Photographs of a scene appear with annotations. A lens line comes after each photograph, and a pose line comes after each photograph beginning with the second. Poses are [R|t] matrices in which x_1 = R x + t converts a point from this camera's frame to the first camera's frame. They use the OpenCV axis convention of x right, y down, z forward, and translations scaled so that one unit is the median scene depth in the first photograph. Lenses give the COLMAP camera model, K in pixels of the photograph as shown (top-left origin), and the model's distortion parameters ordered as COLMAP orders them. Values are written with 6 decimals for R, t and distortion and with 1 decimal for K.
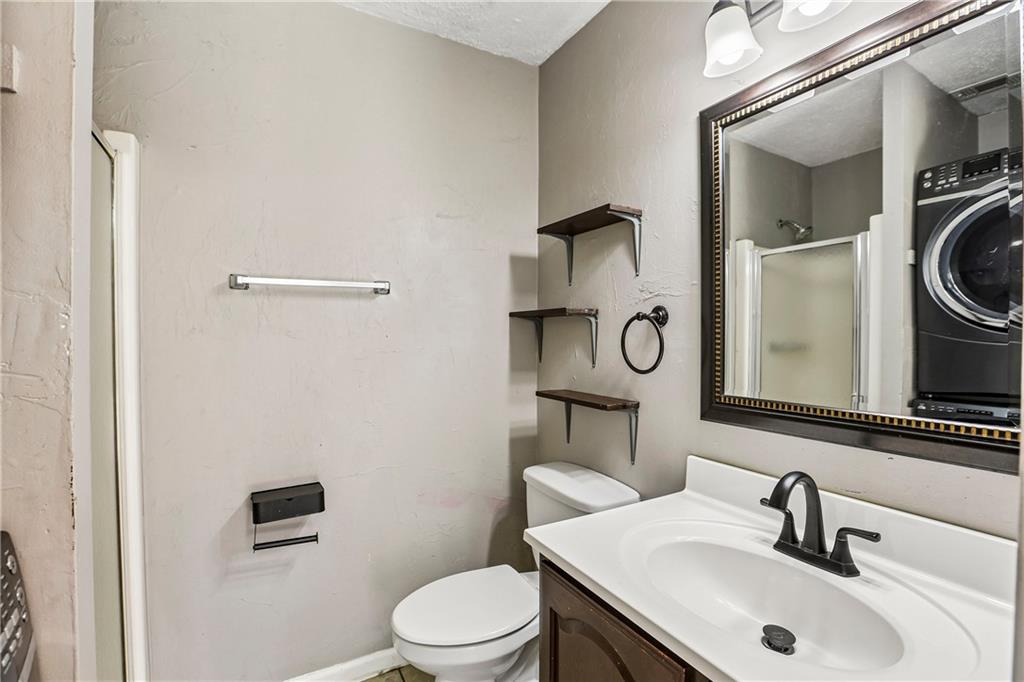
lens RADIAL K [[464.5, 0, 508.9], [0, 464.5, 340.7], [0, 0, 1]] dist [-0.051565, 0.016891]
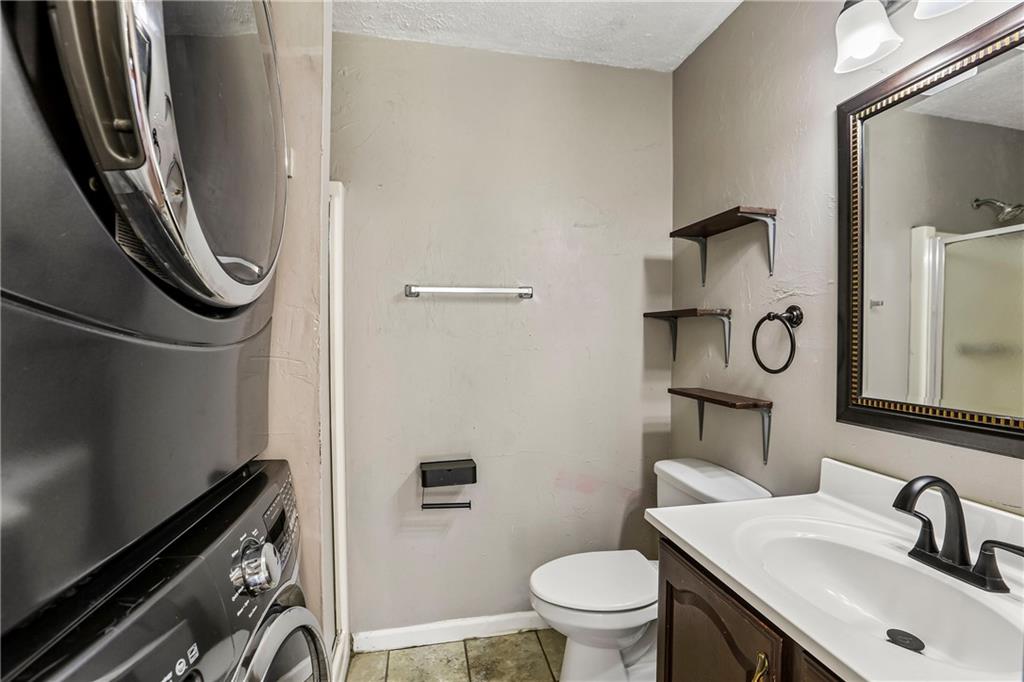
lens RADIAL K [[464.5, 0, 508.1], [0, 464.5, 340.2], [0, 0, 1]] dist [-0.051565, 0.016891]
pose [[0.952109, 0.005181, -0.305714, 0.039099], [-0.004649, 0.999986, 0.002466, -0.000357], [0.305722, -0.000927, 0.952120, -0.113085]]
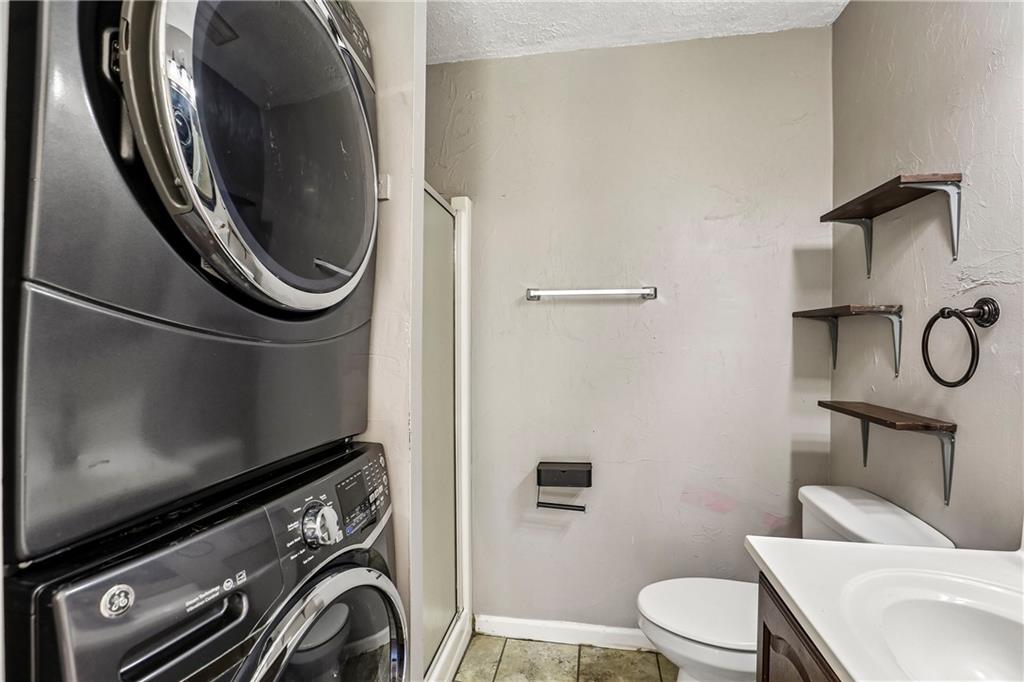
lens RADIAL K [[464.5, 0, 505.6], [0, 464.5, 340.3], [0, 0, 1]] dist [-0.051565, 0.016891]
pose [[0.770218, 0.005956, -0.637753, 0.177689], [-0.010448, 0.999940, -0.003279, 0.003603], [0.637695, 0.009189, 0.770234, -0.048941]]
